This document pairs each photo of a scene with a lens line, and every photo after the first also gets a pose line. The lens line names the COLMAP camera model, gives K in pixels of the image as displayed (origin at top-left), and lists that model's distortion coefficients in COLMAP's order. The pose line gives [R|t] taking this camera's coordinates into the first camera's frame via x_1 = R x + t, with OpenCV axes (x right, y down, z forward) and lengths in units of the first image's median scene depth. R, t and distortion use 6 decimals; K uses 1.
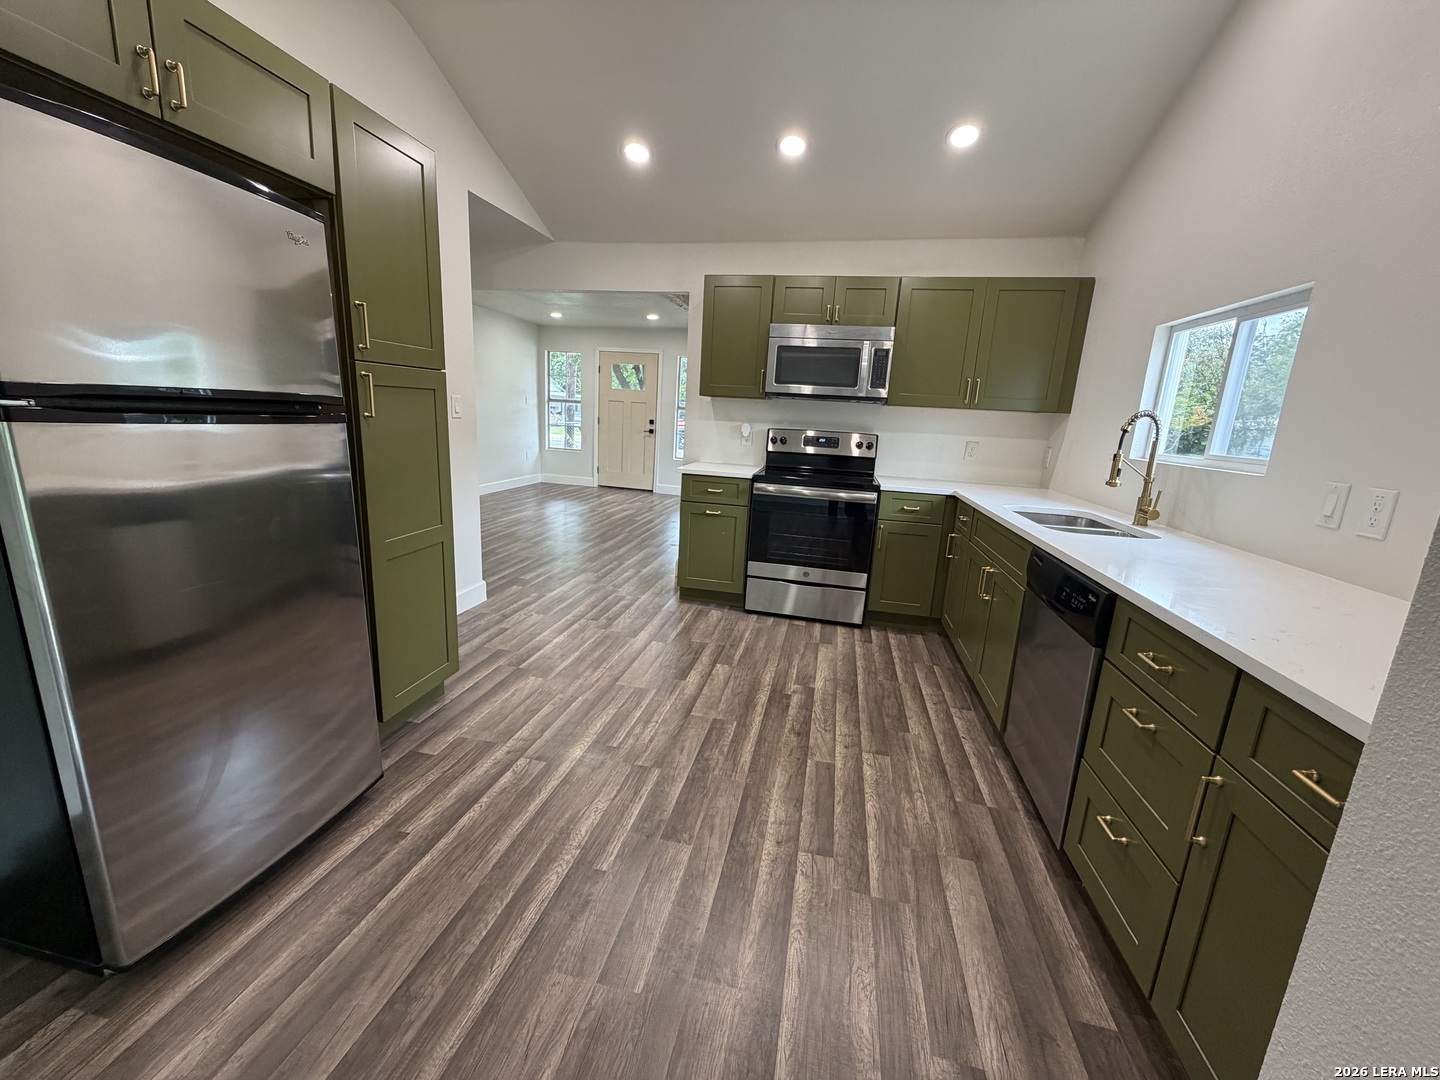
lens RADIAL K [[576.4, 0, 715.3], [0, 576.4, 537.0], [0, 0, 1]] dist [-0.000438, 0.000734]
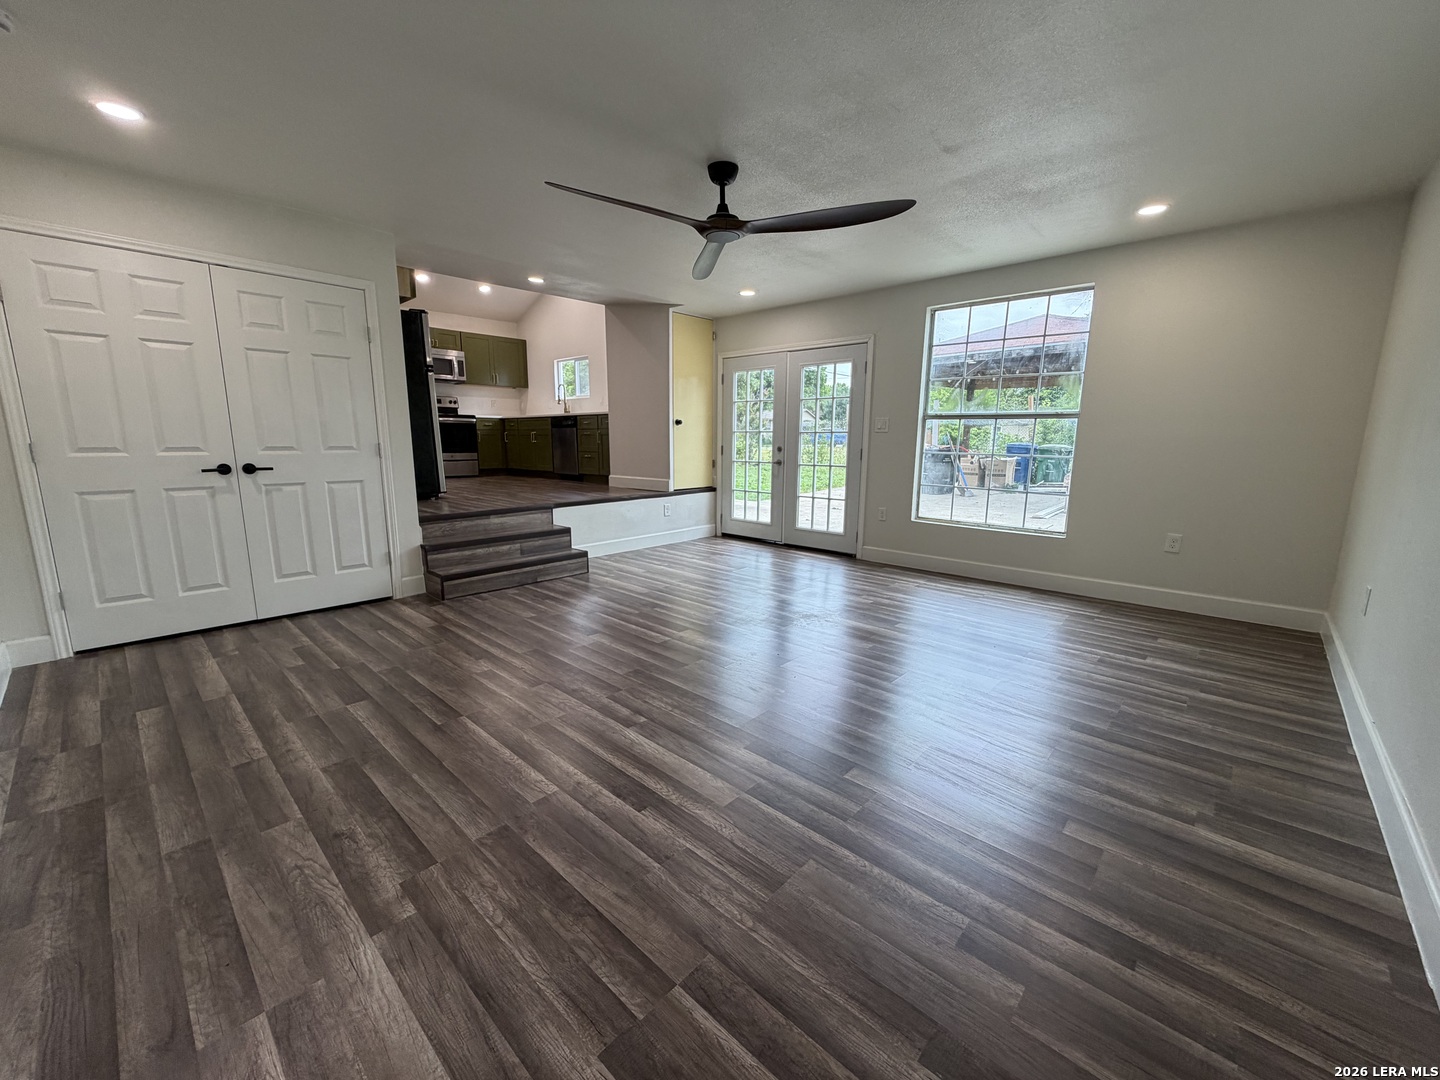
lens RADIAL K [[576.4, 0, 719.6], [0, 576.4, 522.3], [0, 0, 1]] dist [-0.000438, 0.000734]
pose [[0.517646, -0.179514, 0.836551, -1.355771], [0.201490, 0.975820, 0.084720, 0.368287], [-0.831531, 0.124702, 0.541300, -1.187516]]
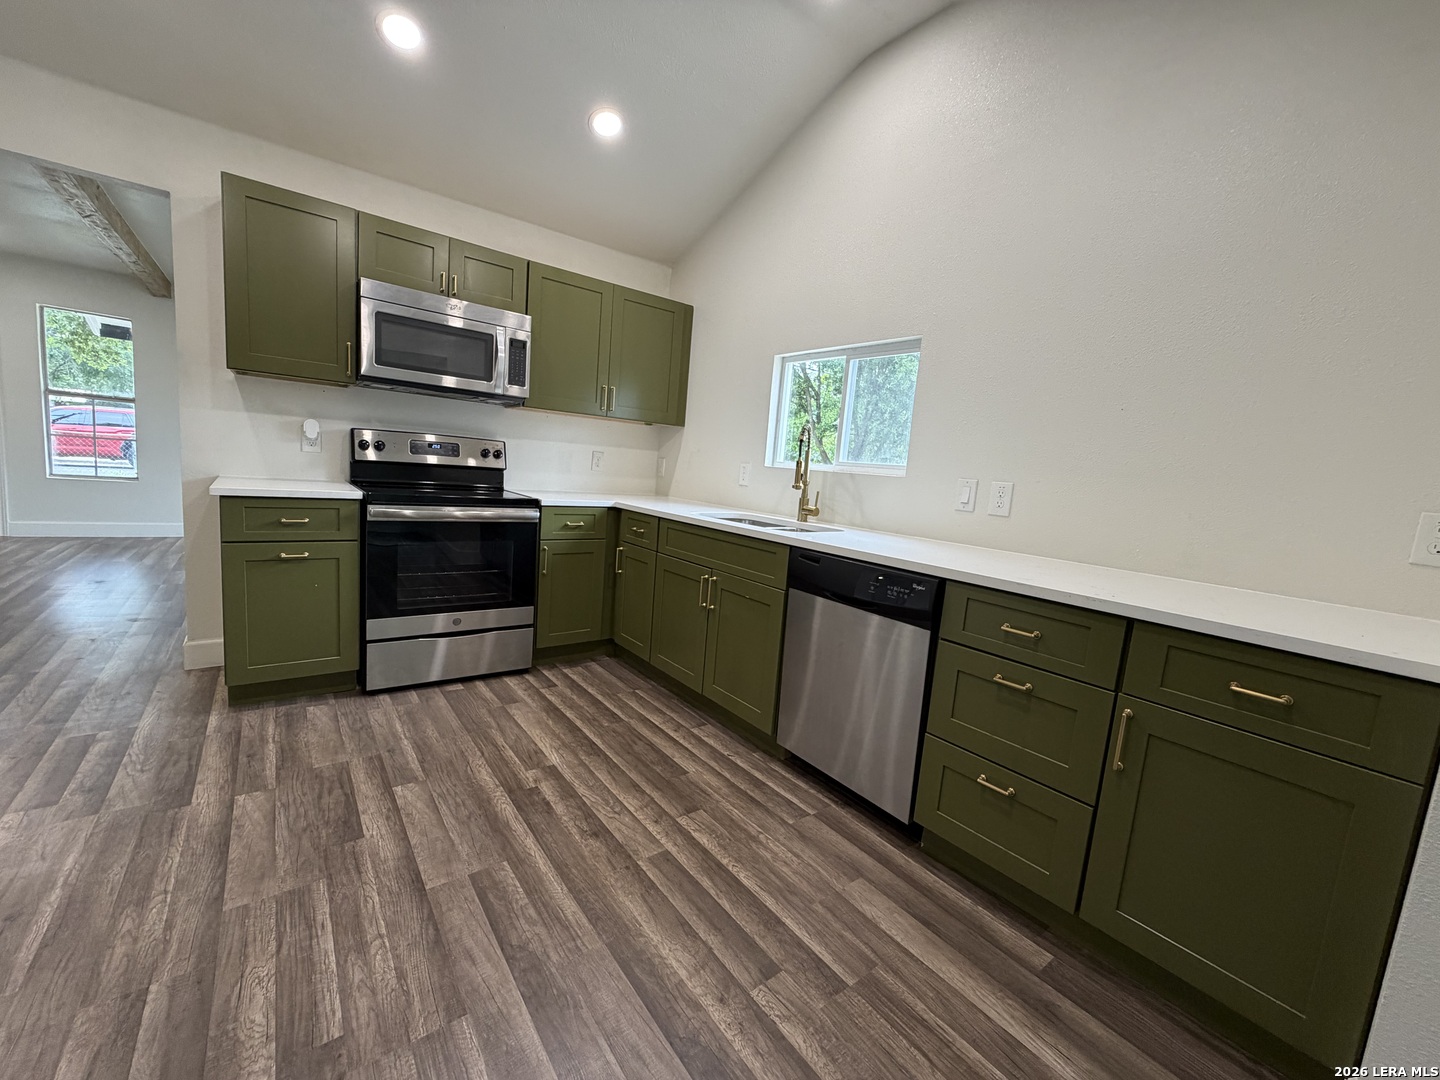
lens RADIAL K [[576.4, 0, 719.2], [0, 576.4, 538.1], [0, 0, 1]] dist [-0.000438, 0.000734]
pose [[0.653025, -0.096714, 0.751136, -0.188055], [0.114204, 0.993046, 0.028574, -0.028523], [-0.748676, 0.067123, 0.659529, 0.250324]]
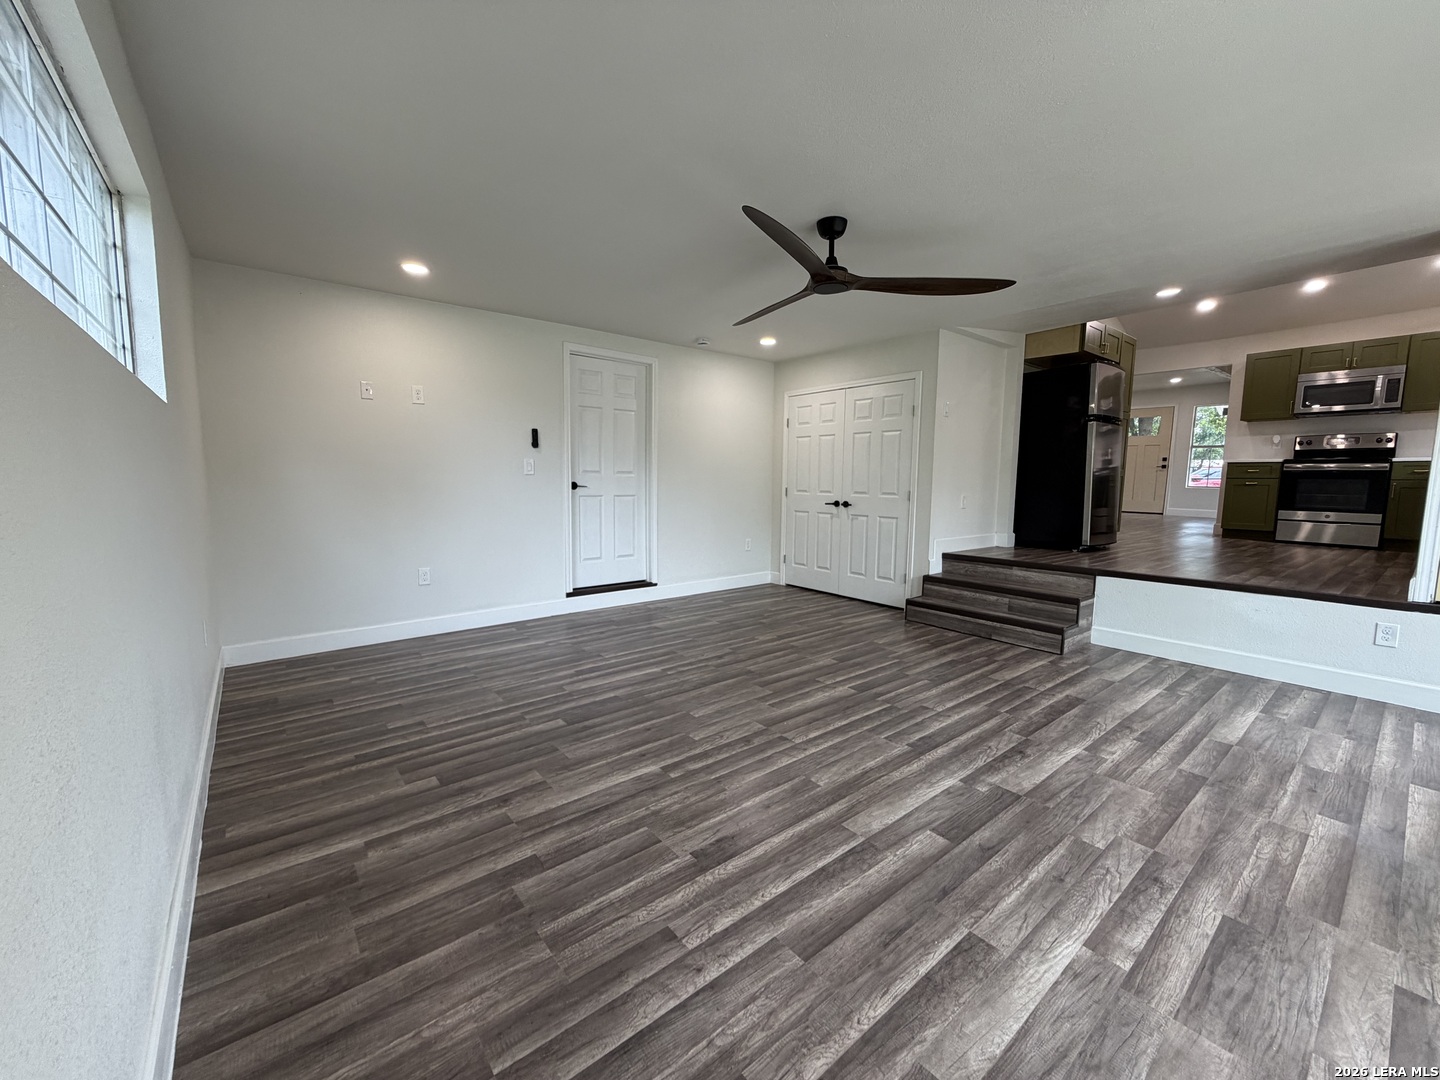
lens RADIAL K [[576.4, 0, 718.9], [0, 576.4, 543.3], [0, 0, 1]] dist [-0.000438, 0.000734]
pose [[0.772332, 0.020674, -0.634882, -0.151556], [-0.097372, 0.991511, -0.086166, 0.489388], [0.627712, 0.128368, 0.767789, -1.474825]]
